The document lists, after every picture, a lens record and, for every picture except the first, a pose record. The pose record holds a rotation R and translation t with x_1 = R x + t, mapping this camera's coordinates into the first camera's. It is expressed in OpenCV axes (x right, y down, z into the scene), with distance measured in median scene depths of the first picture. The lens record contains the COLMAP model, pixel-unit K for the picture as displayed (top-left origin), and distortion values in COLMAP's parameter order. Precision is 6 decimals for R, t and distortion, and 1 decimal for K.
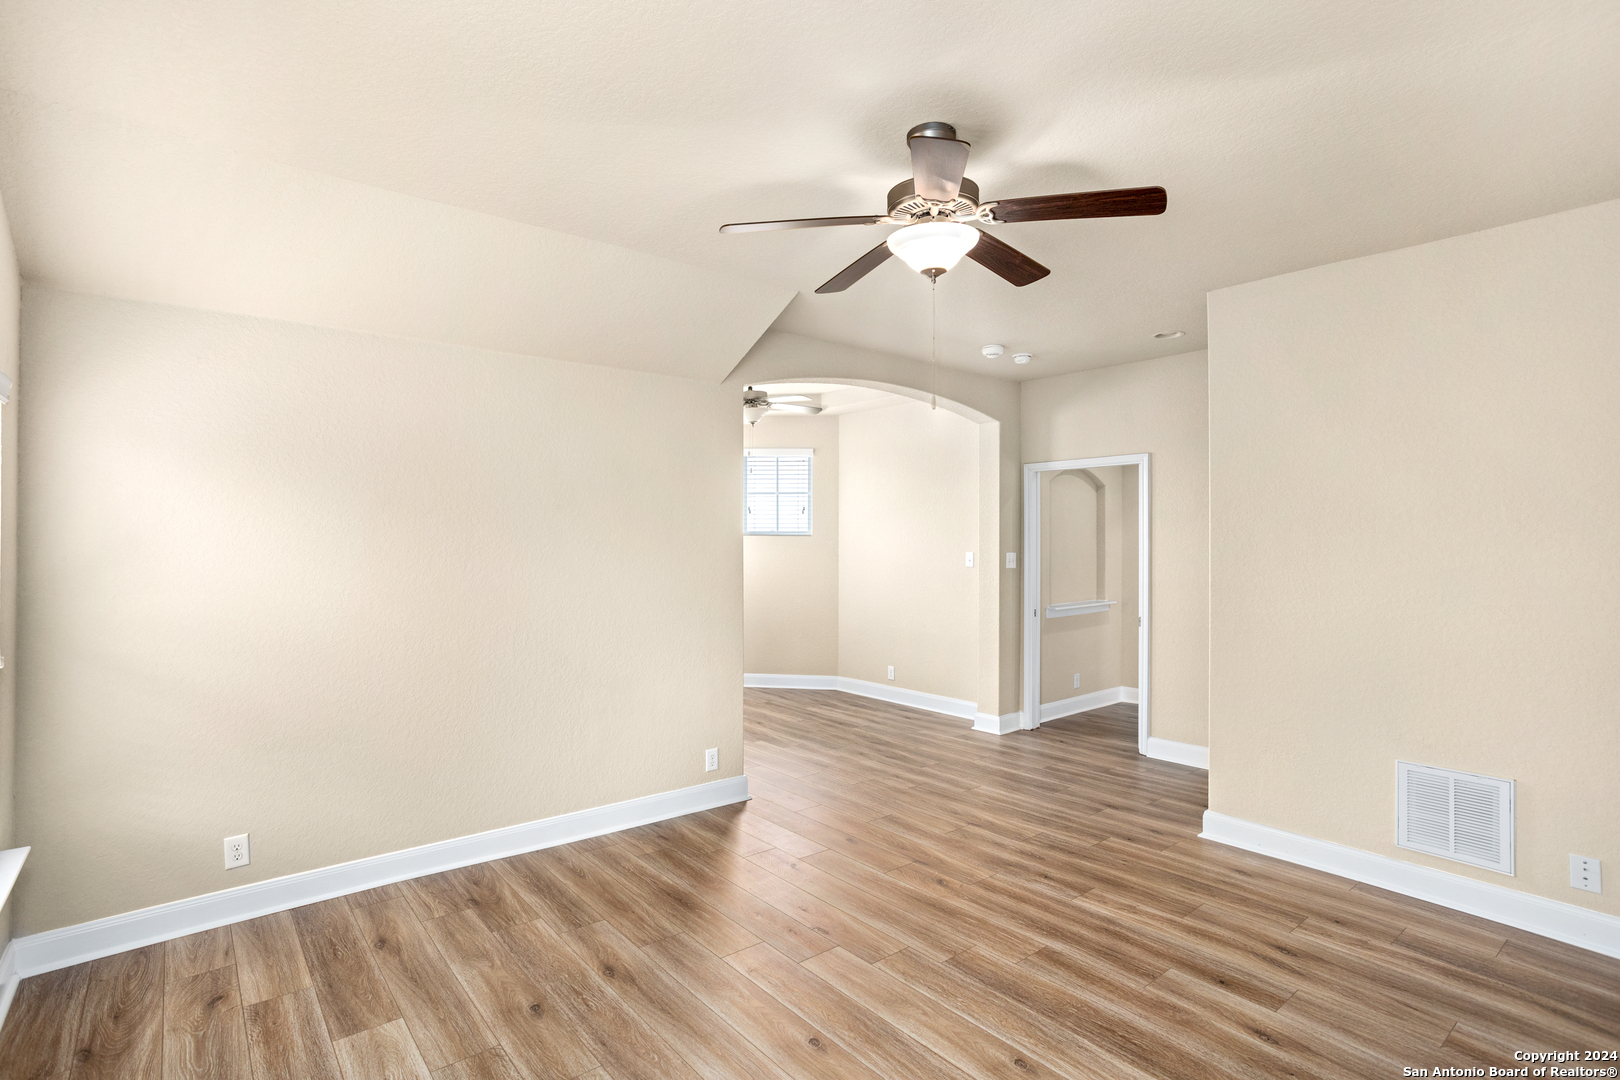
lens RADIAL K [[784.2, 0, 809.6], [0, 784.2, 540.9], [0, 0, 1]] dist [0.000567, 0.001250]
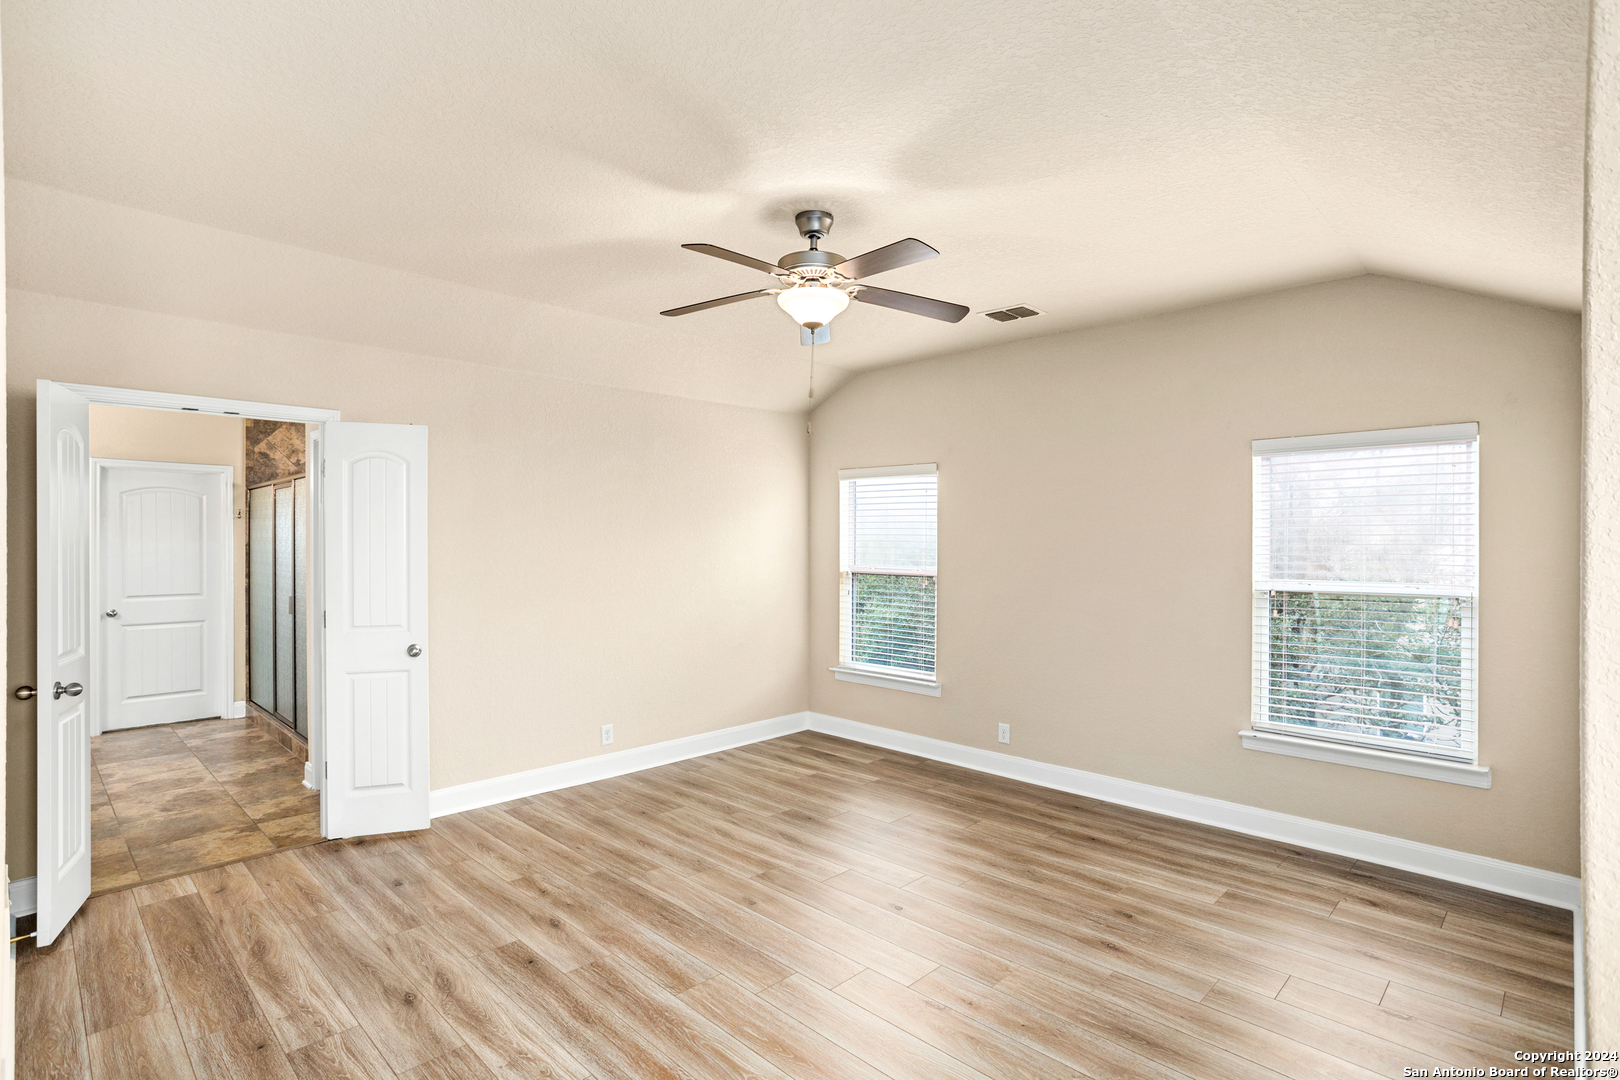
lens RADIAL K [[784.2, 0, 810.5], [0, 784.2, 539.8], [0, 0, 1]] dist [0.000567, 0.001250]
pose [[-0.994340, -0.003358, -0.106196, 0.260100], [-0.003202, 0.999994, -0.001635, 0.003036], [0.106201, -0.001286, -0.994344, 1.998476]]
